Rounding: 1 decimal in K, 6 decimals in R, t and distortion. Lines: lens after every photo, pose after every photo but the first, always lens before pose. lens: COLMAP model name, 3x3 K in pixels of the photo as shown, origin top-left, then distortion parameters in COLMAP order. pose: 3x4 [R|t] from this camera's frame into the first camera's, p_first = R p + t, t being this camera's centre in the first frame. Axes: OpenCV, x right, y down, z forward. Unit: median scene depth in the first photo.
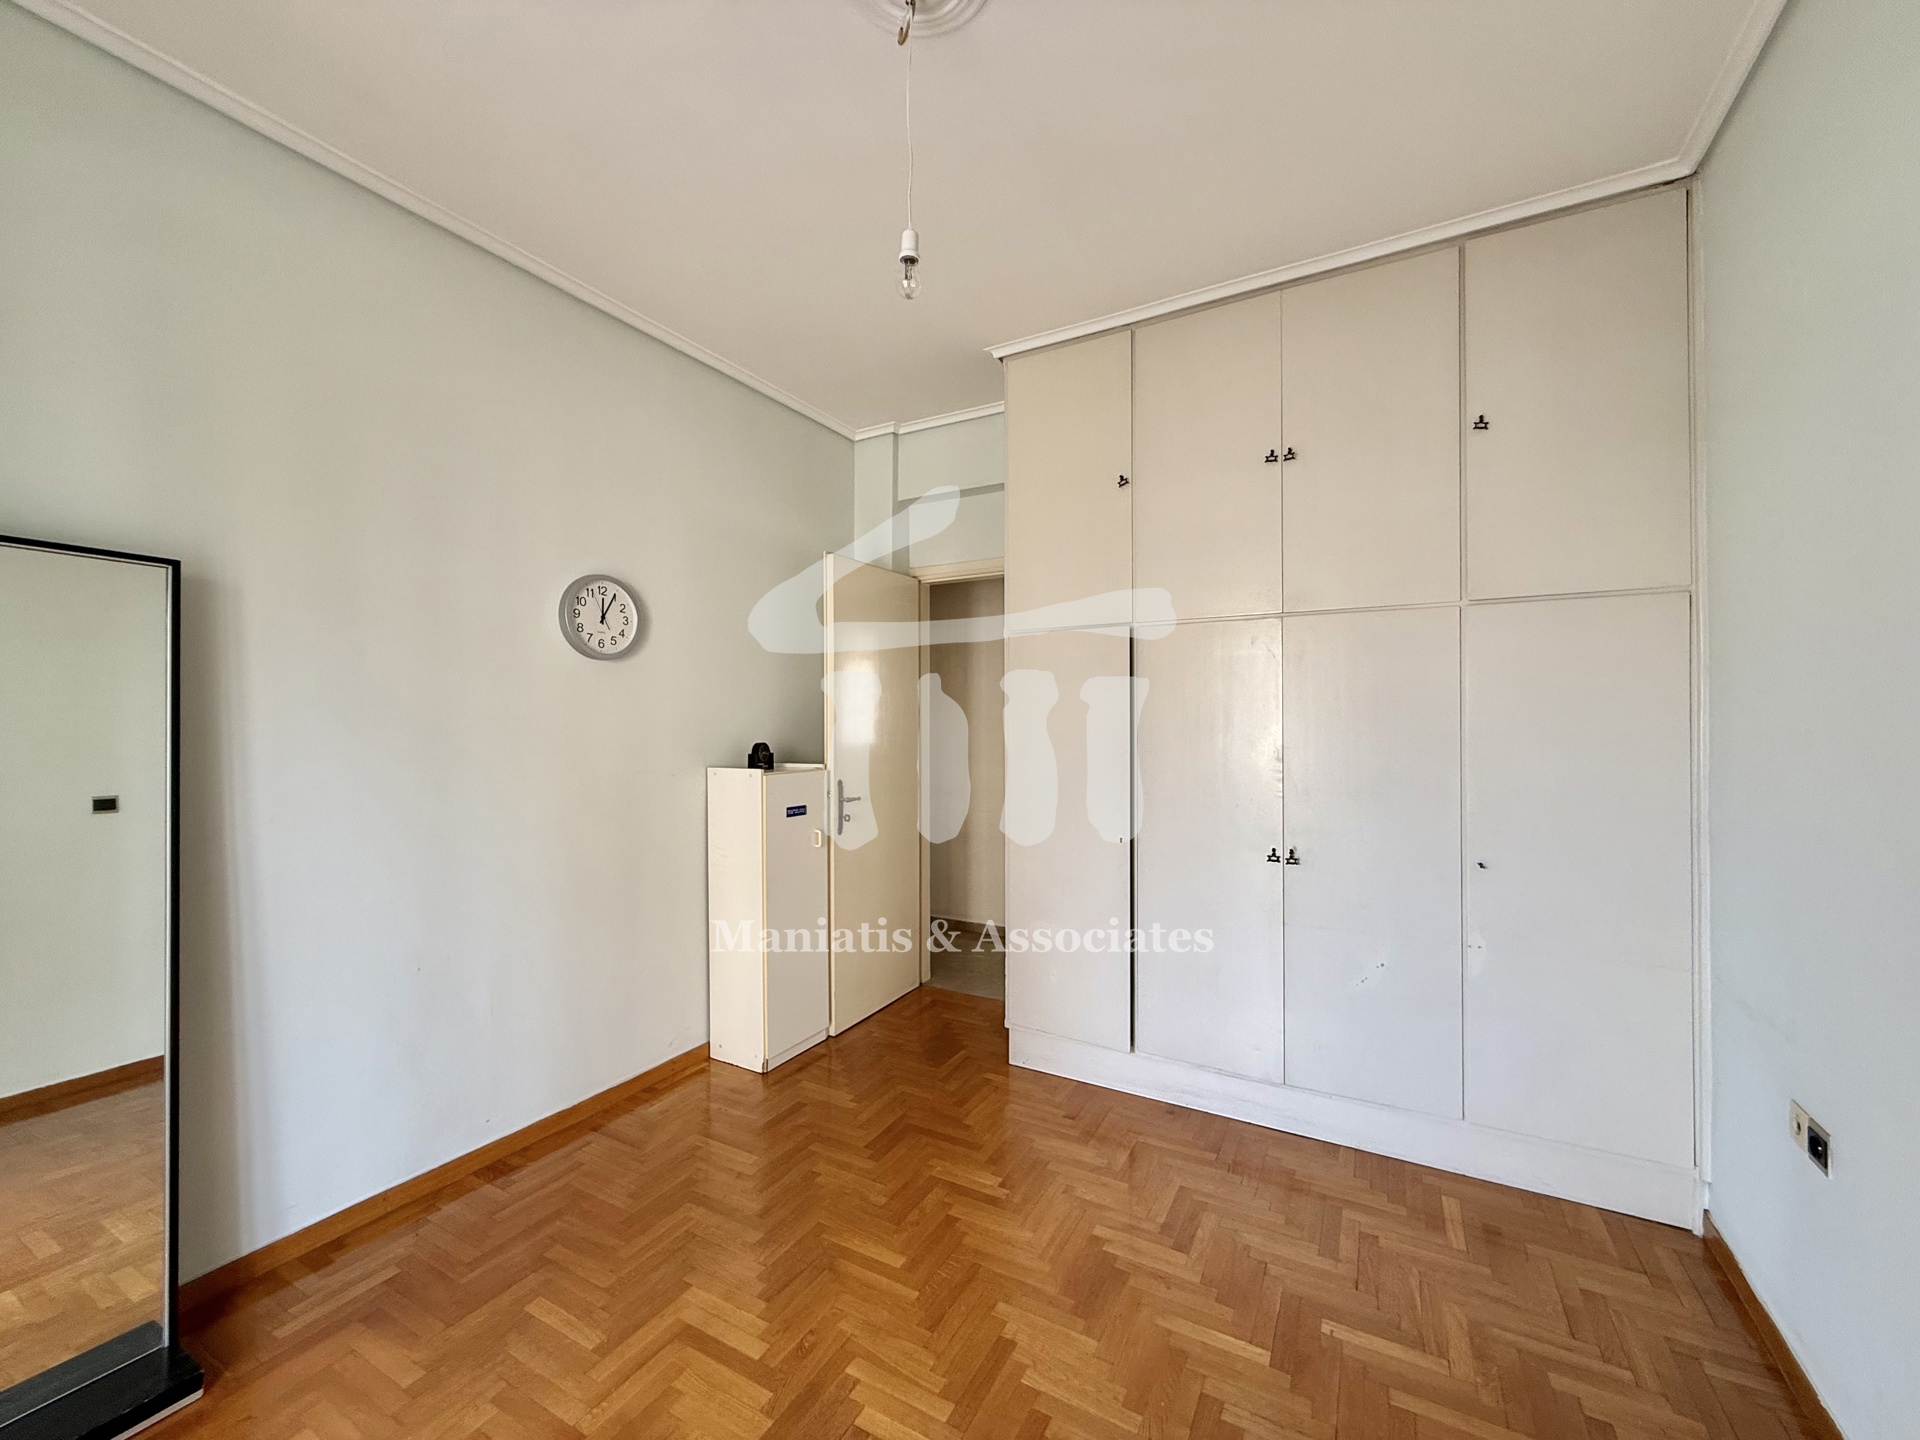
lens RADIAL K [[767.8, 0, 954.9], [0, 767.8, 719.3], [0, 0, 1]] dist [0.001233, -0.000014]
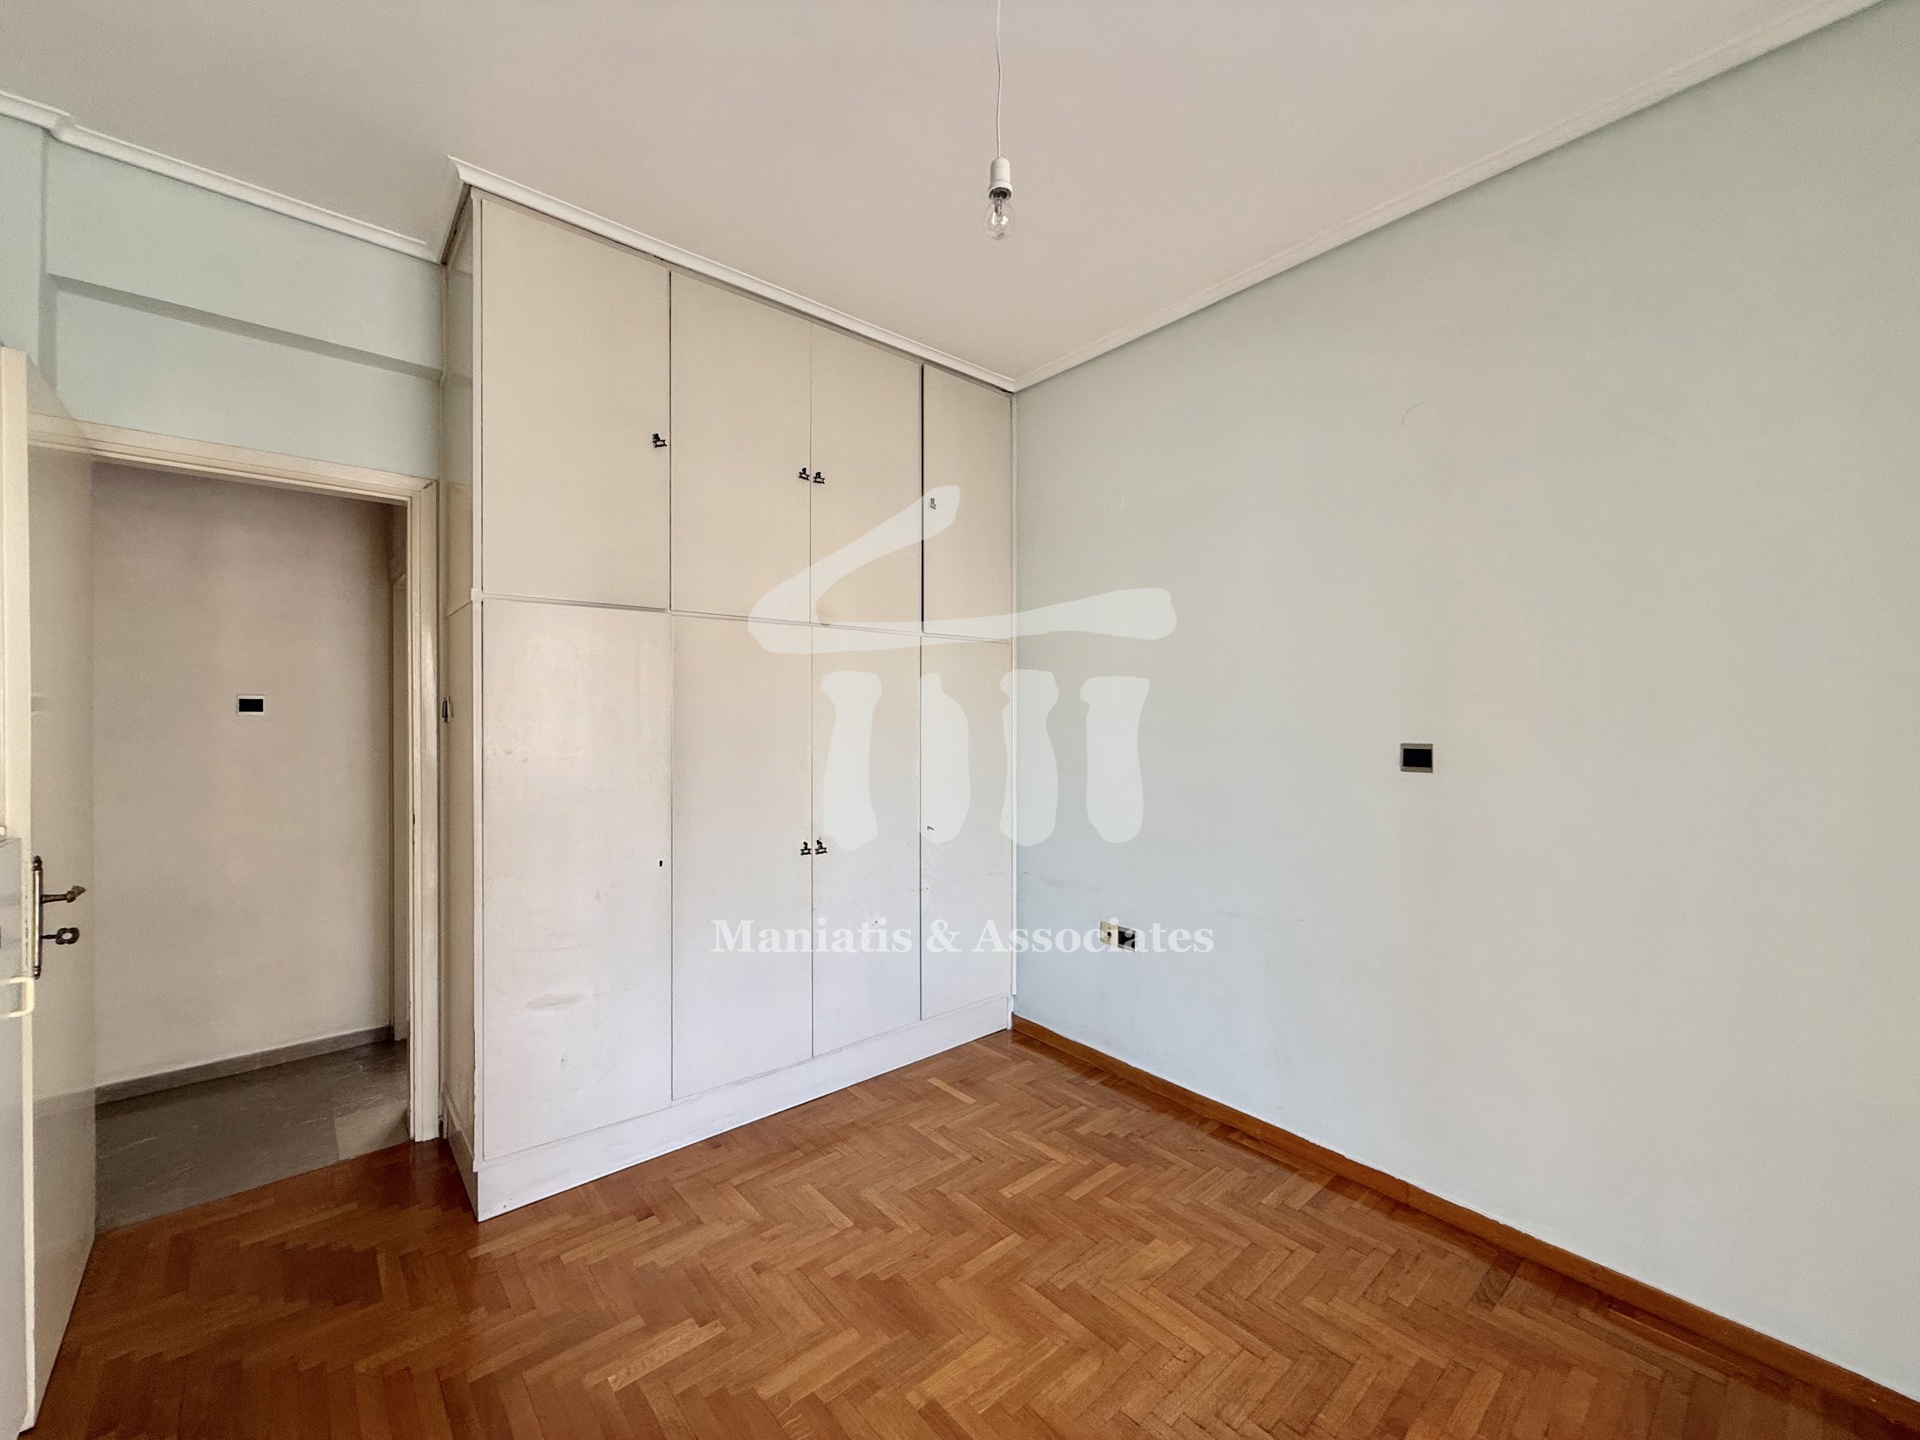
lens RADIAL K [[767.8, 0, 954.9], [0, 767.8, 719.3], [0, 0, 1]] dist [0.001233, -0.000014]
pose [[0.339551, -0.005333, 0.940573, -0.606644], [-0.006780, 0.999944, 0.008117, -0.015373], [-0.940563, -0.009133, 0.339496, 0.518159]]
